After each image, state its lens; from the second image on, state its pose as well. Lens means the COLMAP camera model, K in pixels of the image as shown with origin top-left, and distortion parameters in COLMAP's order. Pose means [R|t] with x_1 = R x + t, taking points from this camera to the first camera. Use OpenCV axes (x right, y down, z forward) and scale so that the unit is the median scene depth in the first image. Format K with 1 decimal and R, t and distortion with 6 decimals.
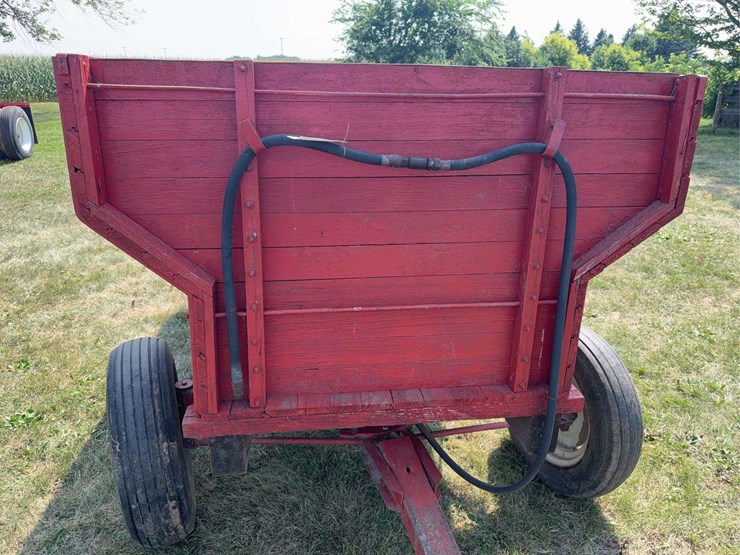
lens RADIAL K [[526.1, 0, 370.5], [0, 526.1, 278.5], [0, 0, 1]] dist [0.030479, -0.032789]
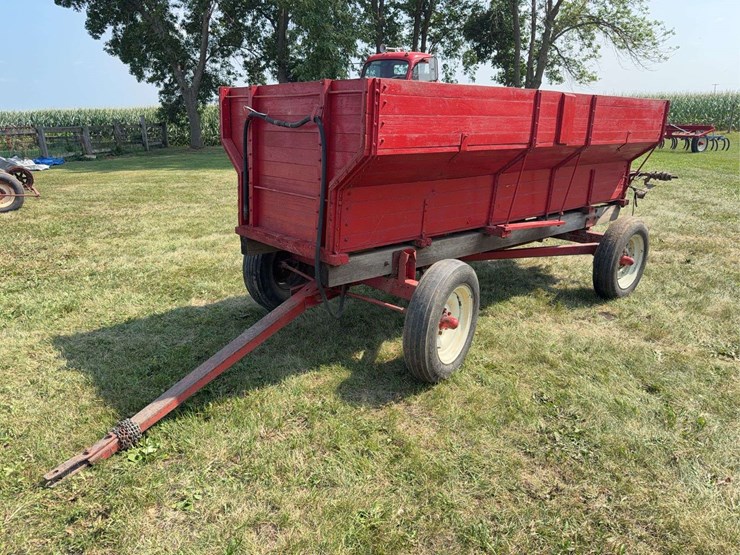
lens RADIAL K [[526.1, 0, 366.2], [0, 526.1, 274.5], [0, 0, 1]] dist [0.030479, -0.032789]
pose [[0.542116, 0.219272, -0.811190, 0.951861], [-0.277258, 0.957968, 0.073657, 0.058733], [0.793245, 0.184978, 0.580125, 0.029078]]
